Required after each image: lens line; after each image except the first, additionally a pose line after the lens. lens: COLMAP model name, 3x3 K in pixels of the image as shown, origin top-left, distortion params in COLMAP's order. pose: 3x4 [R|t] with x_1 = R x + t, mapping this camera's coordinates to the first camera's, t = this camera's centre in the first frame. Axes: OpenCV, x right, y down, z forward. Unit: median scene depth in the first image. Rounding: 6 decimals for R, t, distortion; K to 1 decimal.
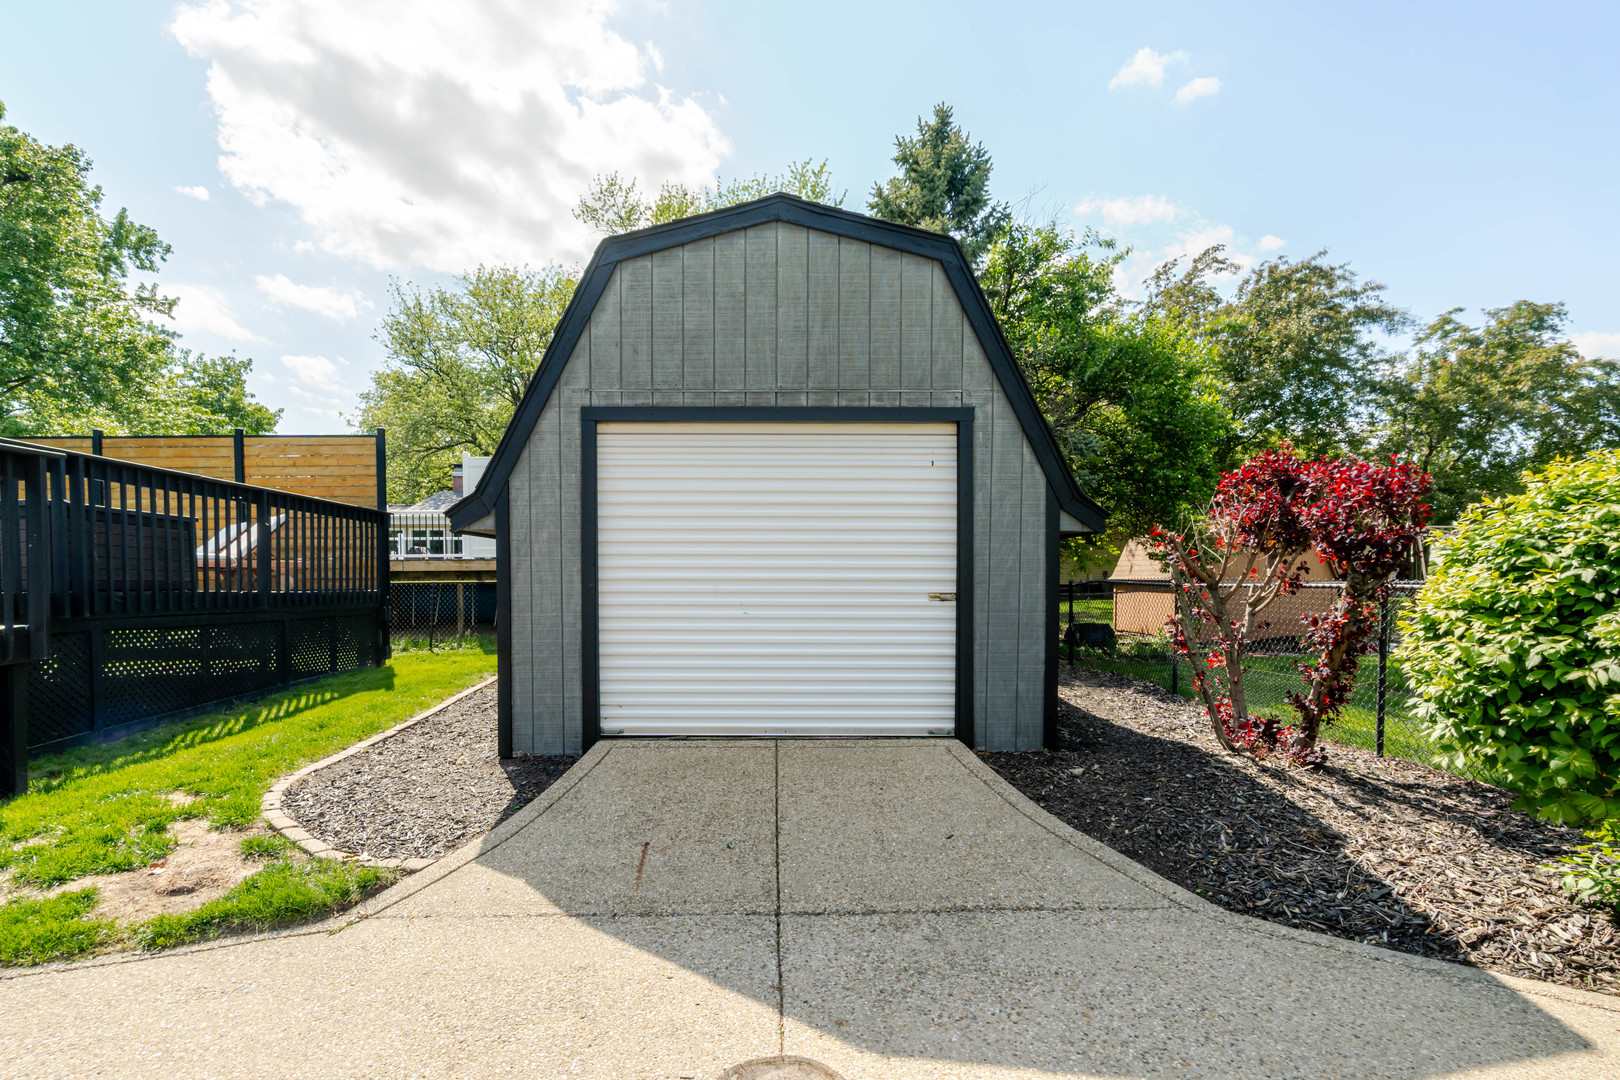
lens RADIAL K [[764.8, 0, 770.2], [0, 764.8, 609.6], [0, 0, 1]] dist [0.002743, 0.000203]
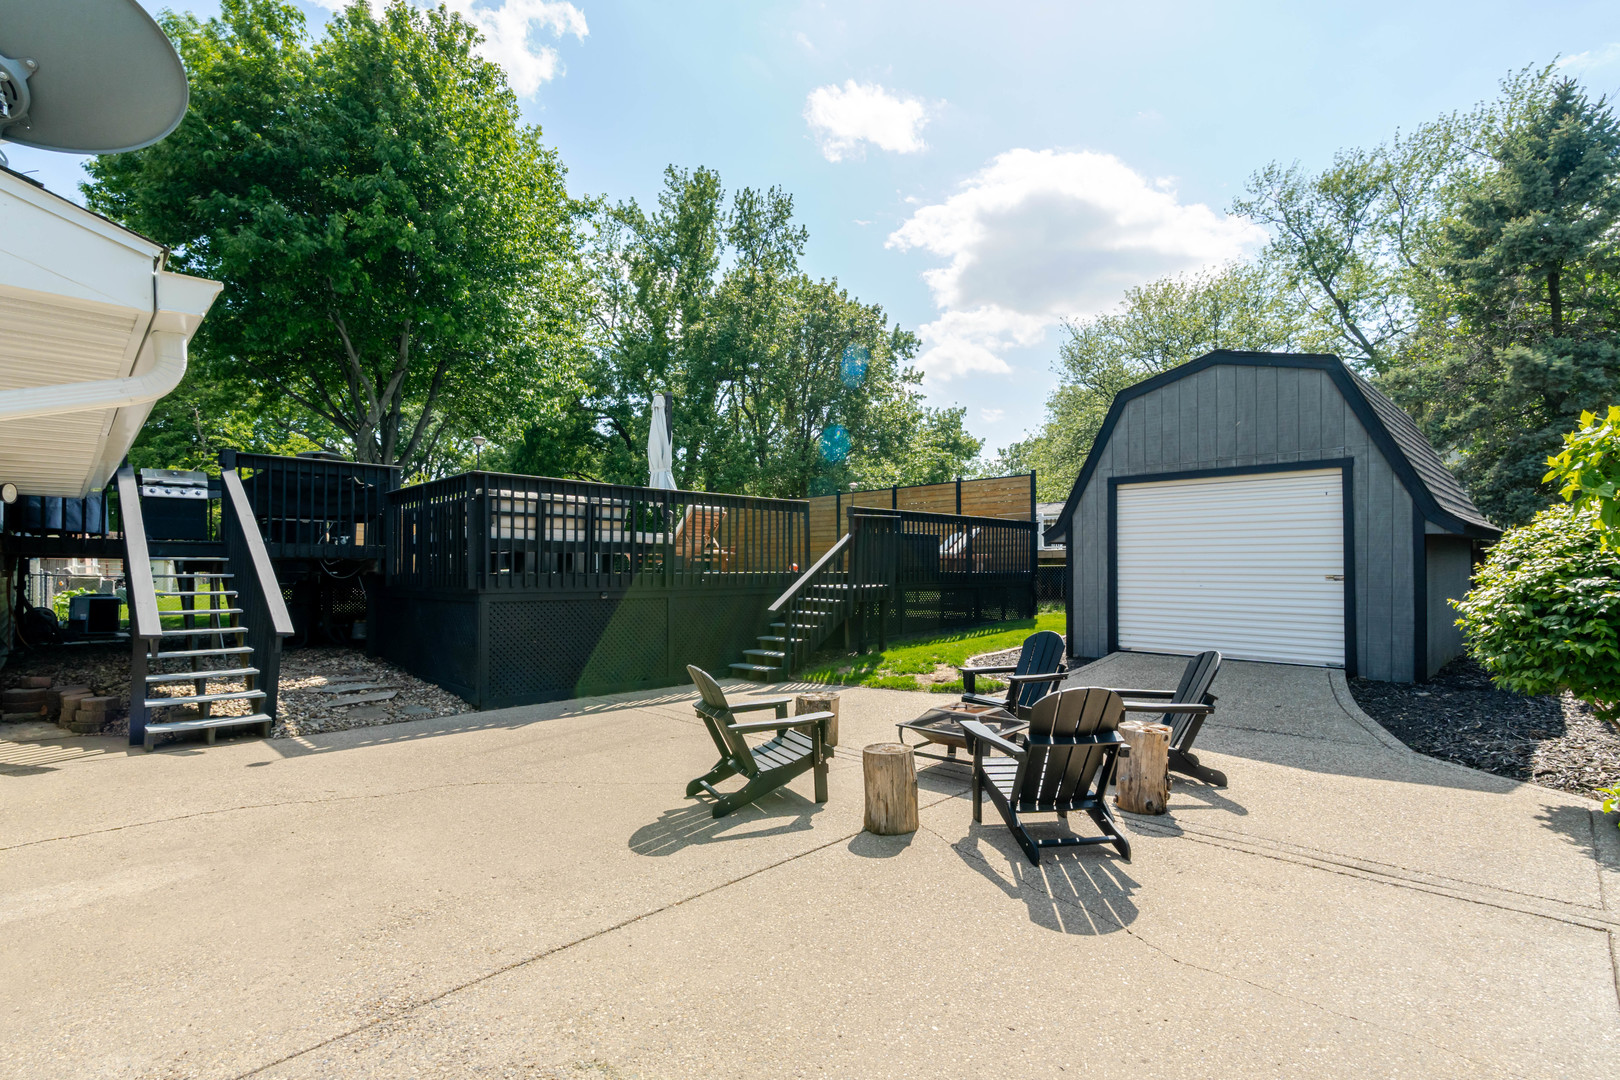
lens RADIAL K [[764.8, 0, 811.2], [0, 764.8, 549.7], [0, 0, 1]] dist [0.002743, 0.000203]
pose [[0.702315, -0.015252, -0.711703, 0.560321], [-0.023219, 0.998748, -0.044316, 0.019381], [0.711488, 0.047649, 0.701081, -0.824617]]
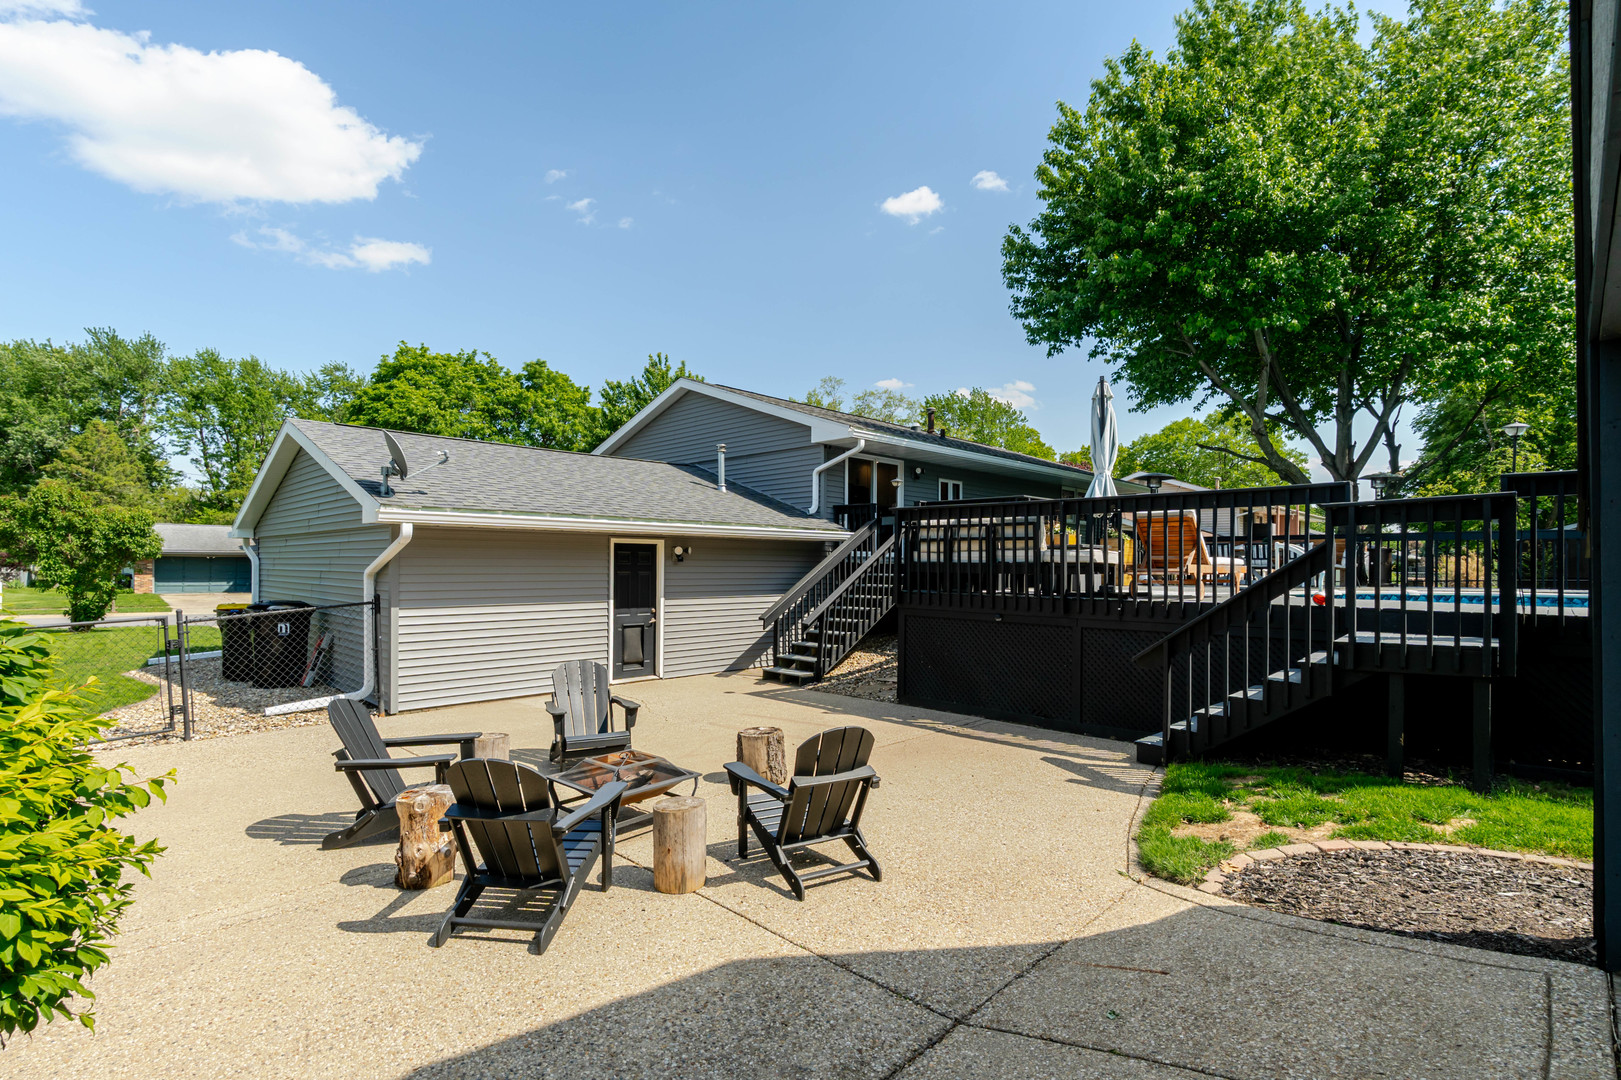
lens RADIAL K [[765.2, 0, 810.5], [0, 765.2, 554.2], [0, 0, 1]] dist [0.002743, 0.000203]
pose [[-0.717476, -0.014987, -0.696422, 0.228741], [-0.028058, 0.999579, 0.007396, -0.319849], [0.696018, 0.024847, -0.717594, 5.088860]]
